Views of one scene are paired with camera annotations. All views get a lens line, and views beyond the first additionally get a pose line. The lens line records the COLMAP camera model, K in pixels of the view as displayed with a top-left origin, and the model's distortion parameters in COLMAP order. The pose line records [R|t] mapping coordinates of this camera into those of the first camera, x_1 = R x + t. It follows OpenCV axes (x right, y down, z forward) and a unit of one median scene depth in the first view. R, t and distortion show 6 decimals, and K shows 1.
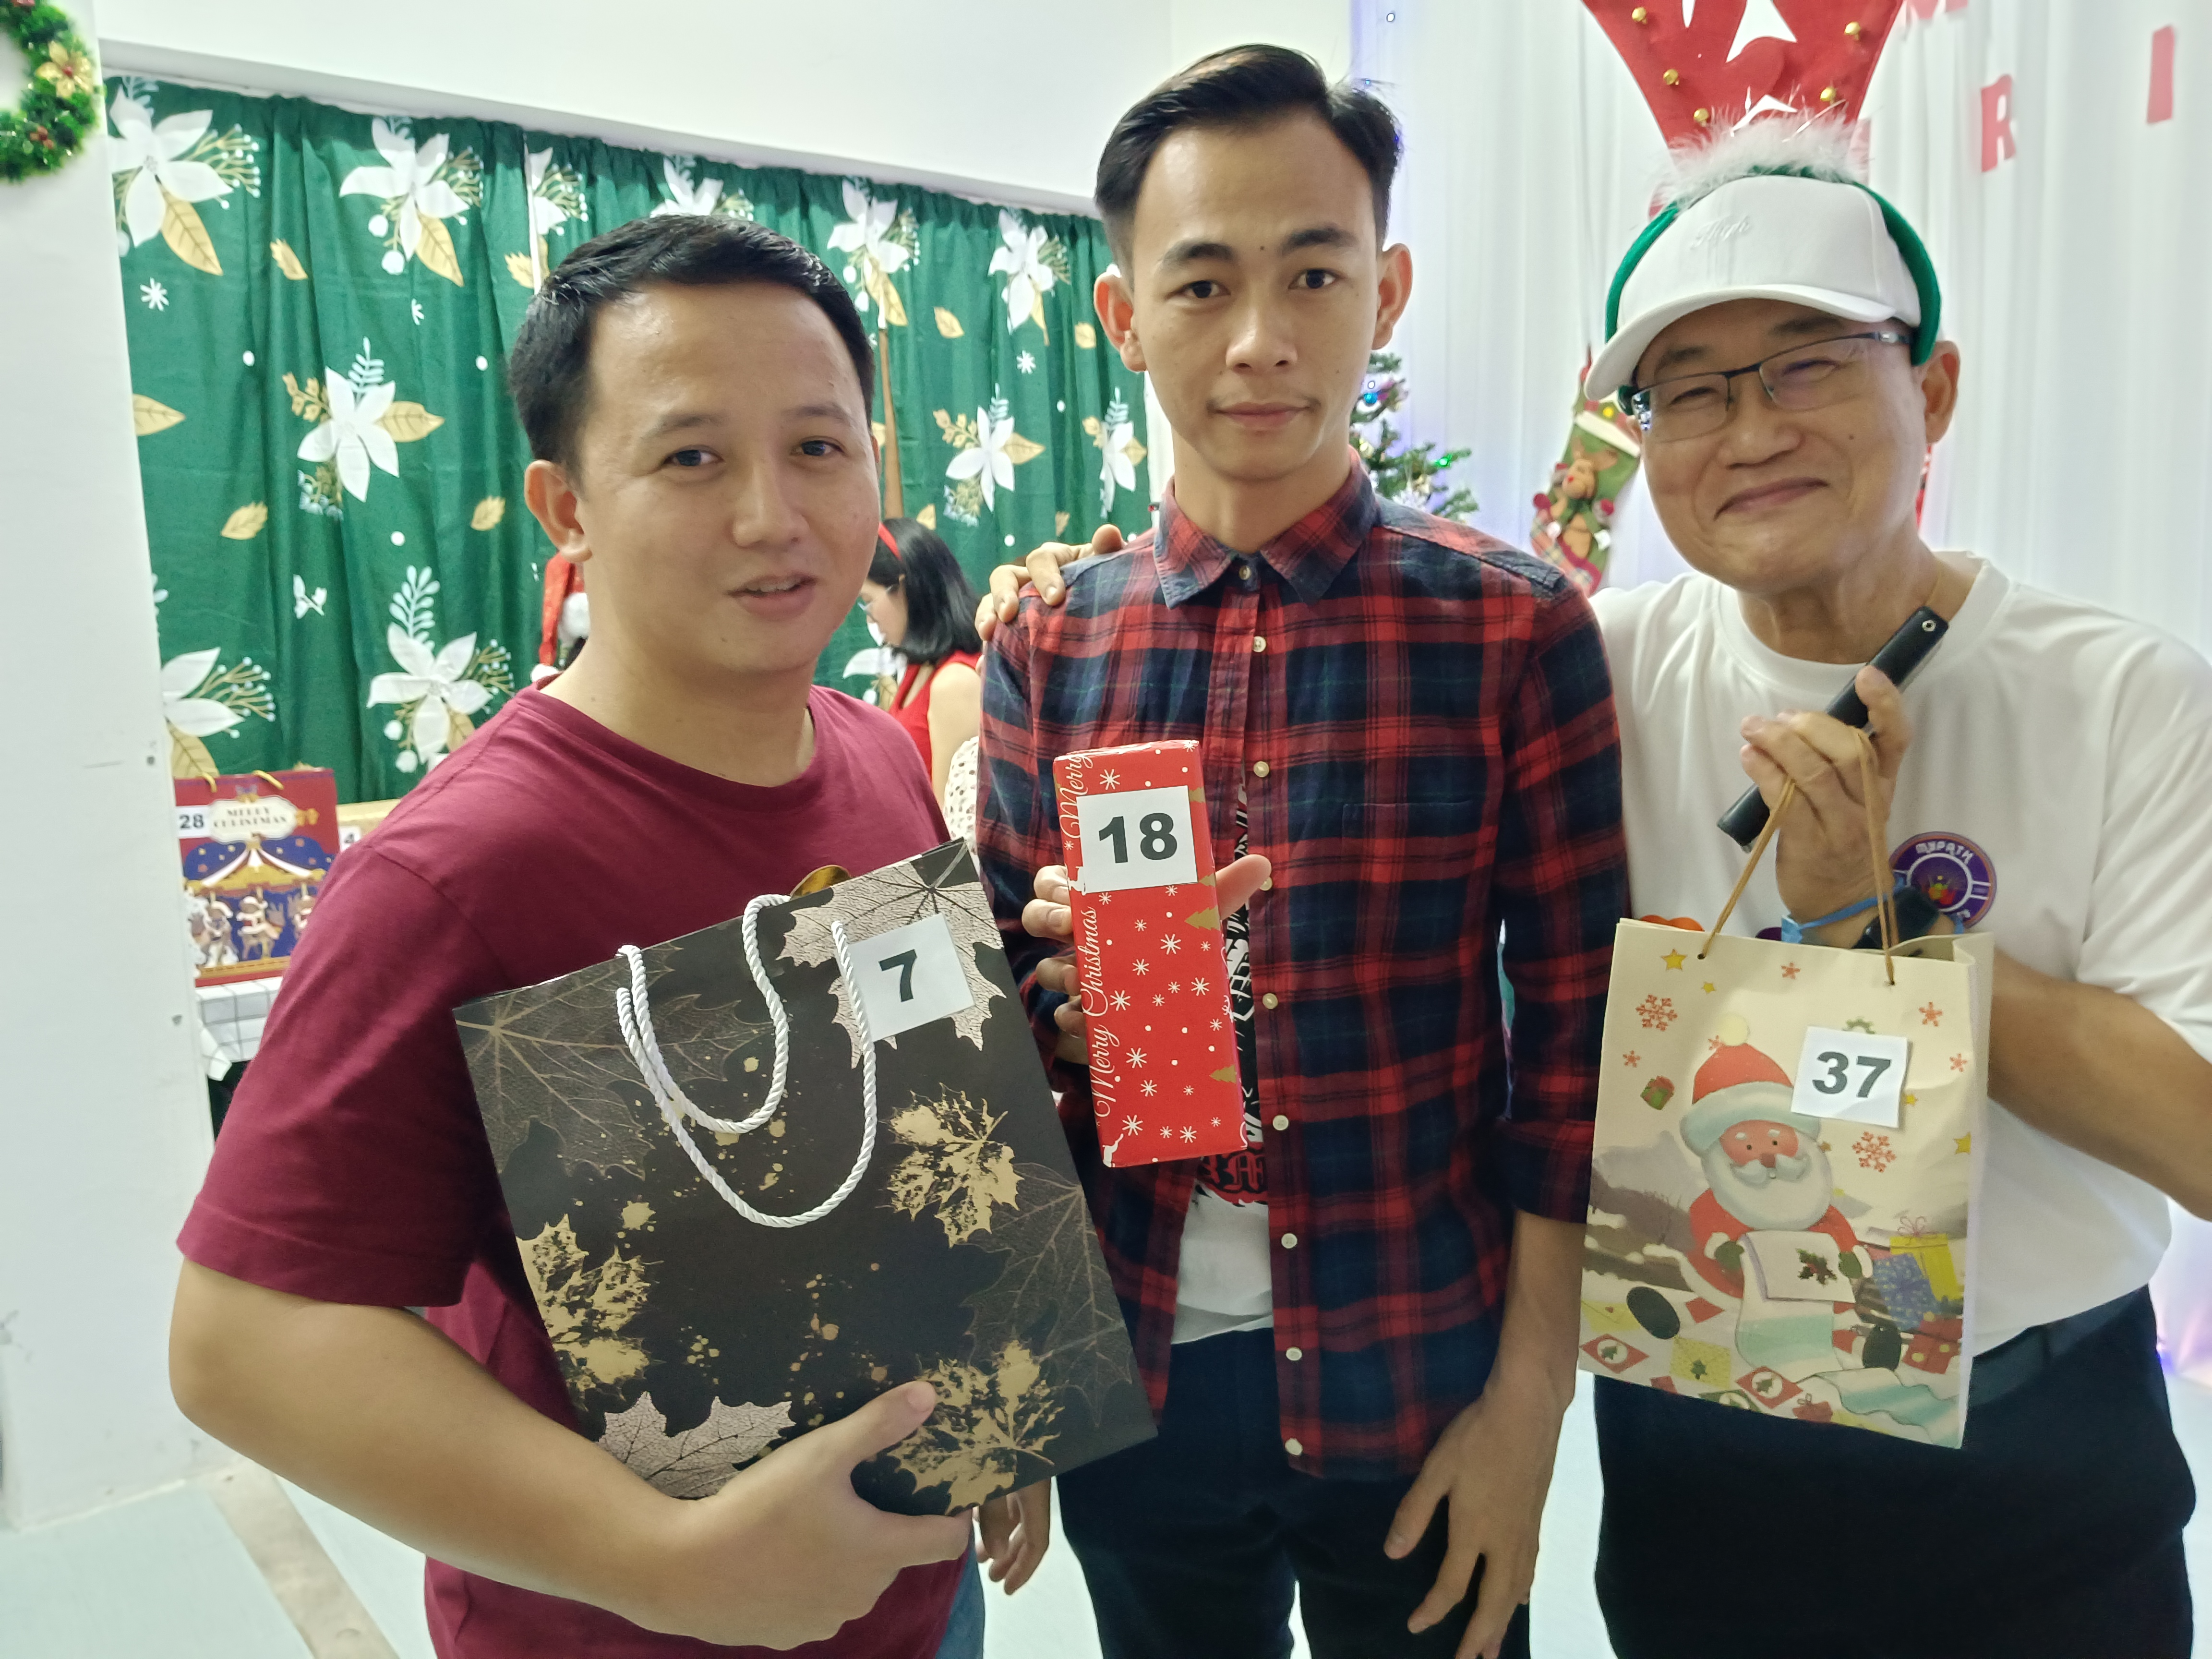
lens RADIAL K [[1709.0, 0, 1109.4], [0, 1709.0, 840.9], [0, 0, 1]] dist [0.060791, -0.103767]
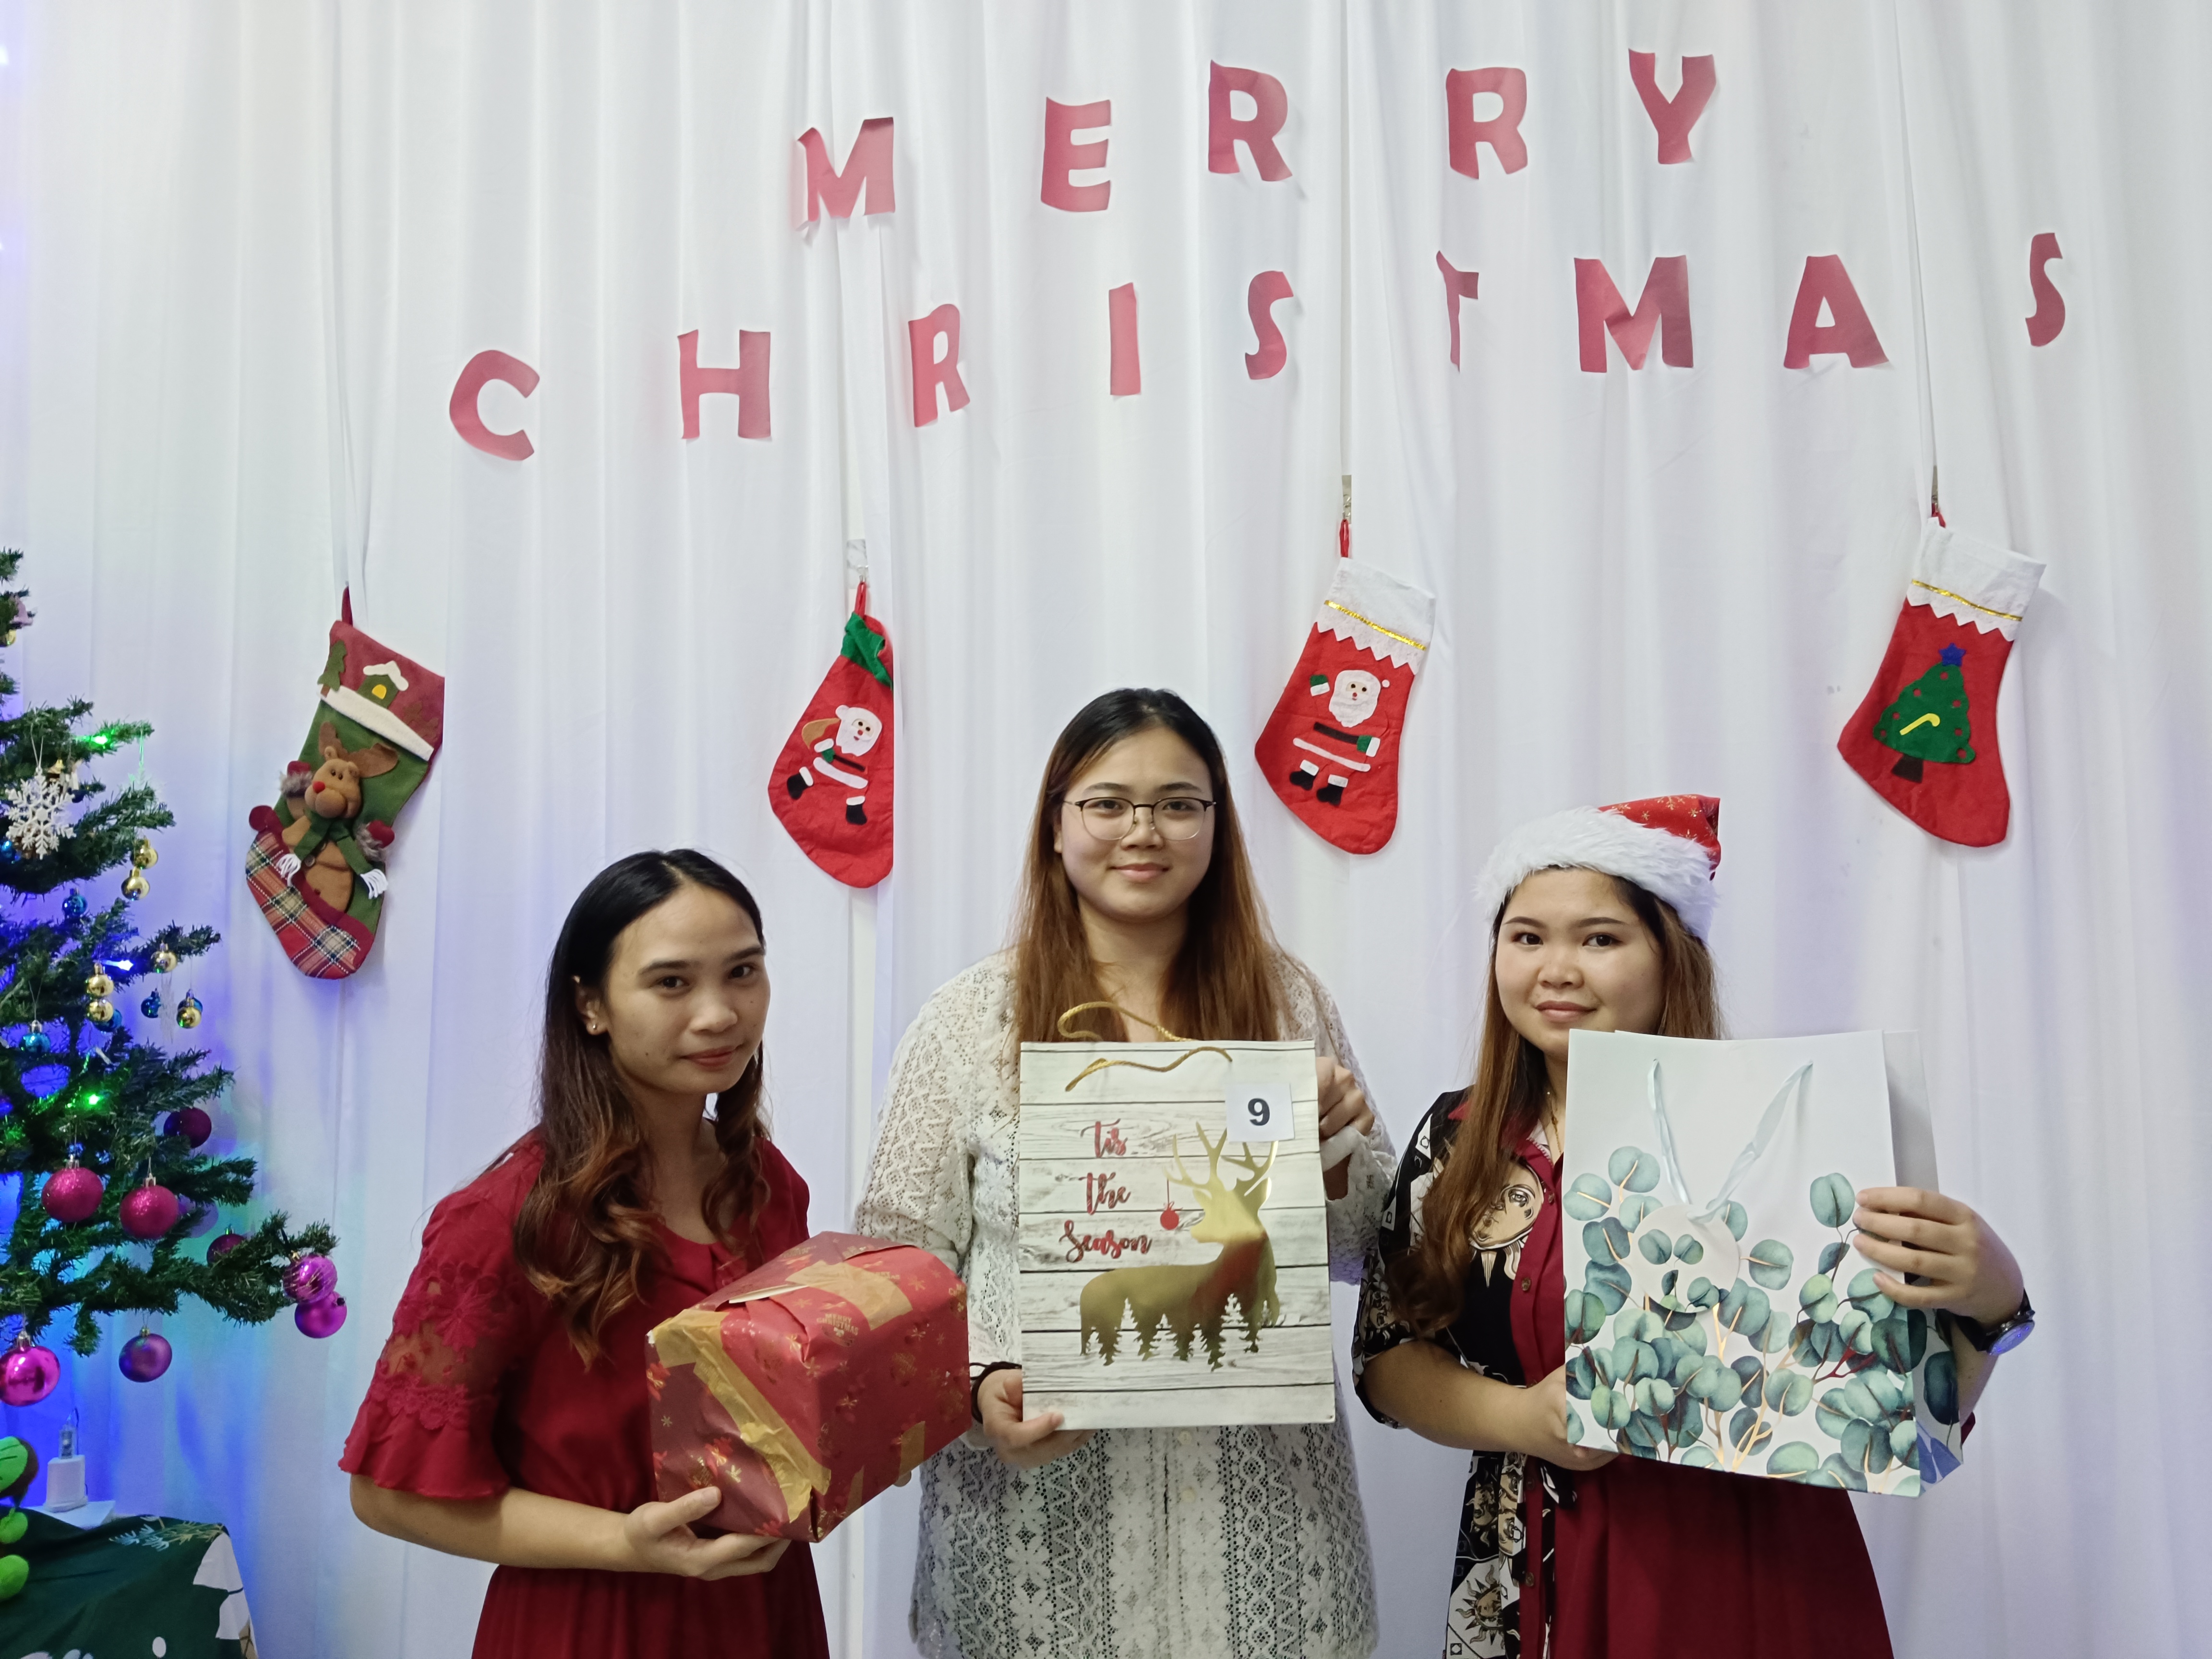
lens RADIAL K [[1709.0, 0, 1117.7], [0, 1709.0, 805.8], [0, 0, 1]] dist [0.060791, -0.103767]
pose [[0.716981, 0.056201, 0.694824, 0.039614], [0.097122, 0.978970, -0.179402, -0.062527], [-0.690294, 0.196111, 0.696444, 0.363033]]
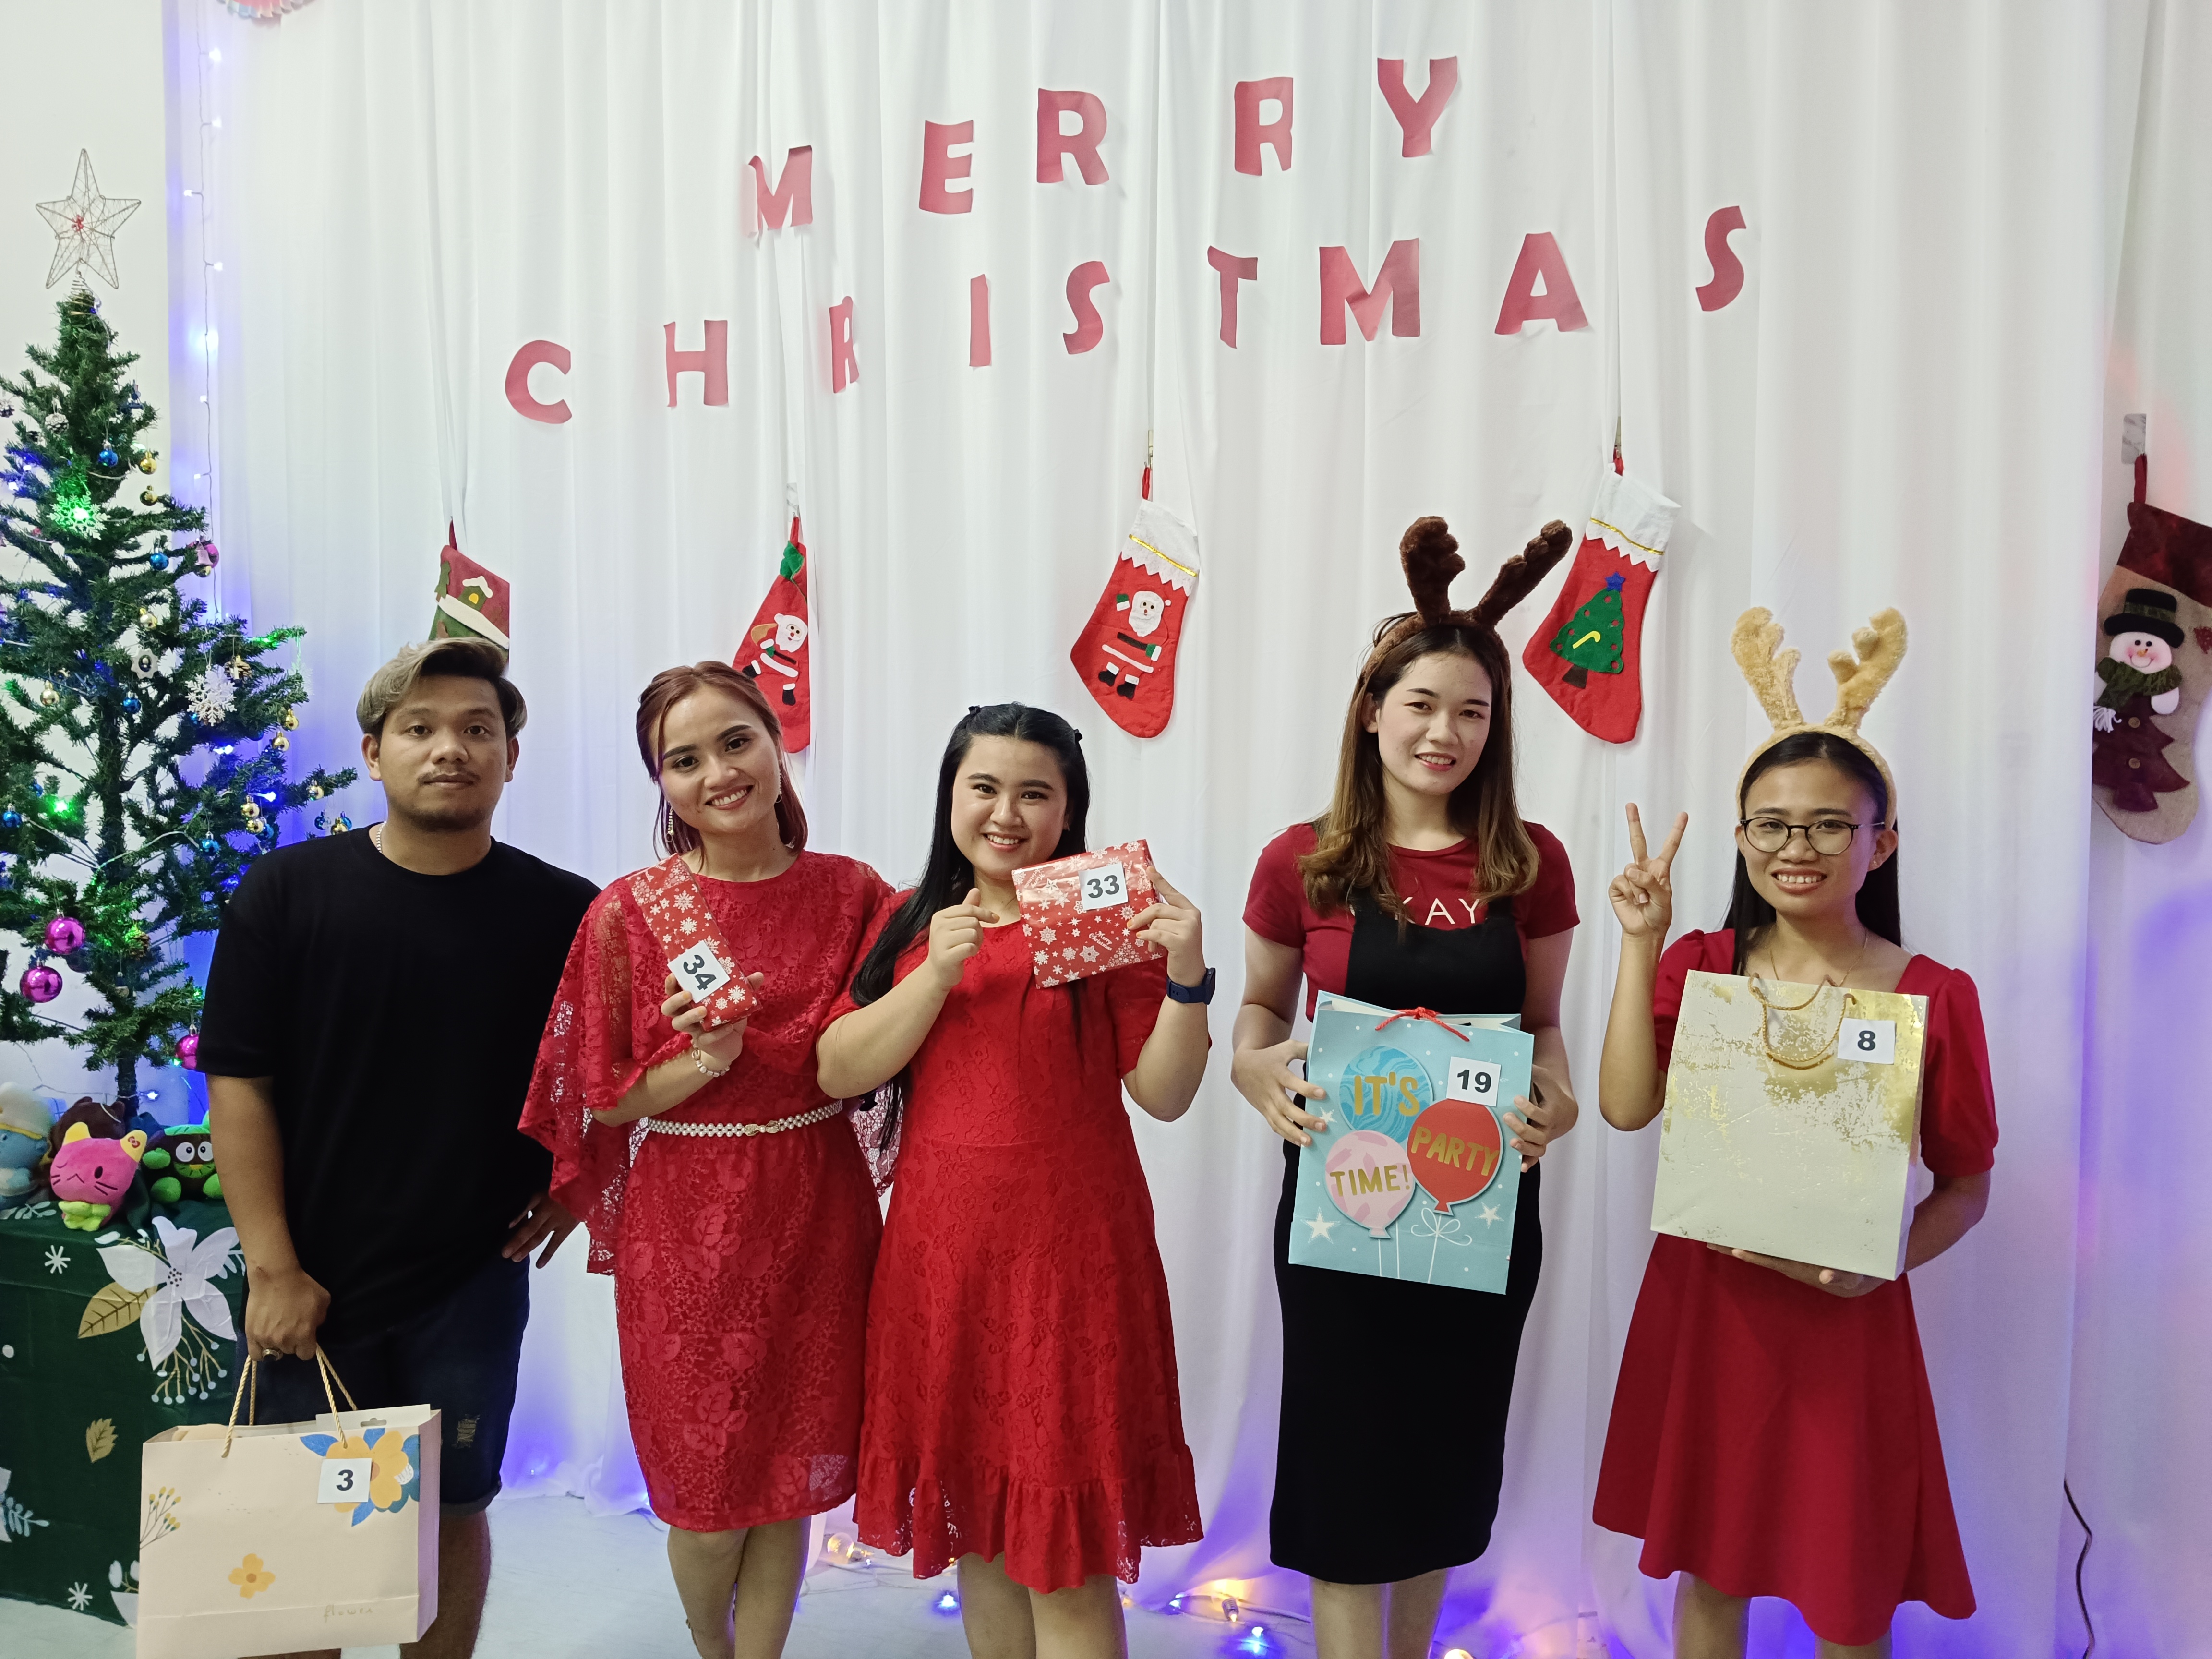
lens RADIAL K [[1709.0, 0, 1095.4], [0, 1709.0, 838.8], [0, 0, 1]] dist [0.060791, -0.103767]
pose [[0.858029, -0.001348, 0.513600, 0.107591], [0.045097, 0.996332, -0.072724, -0.045033], [-0.511618, 0.085562, 0.854942, 0.082741]]
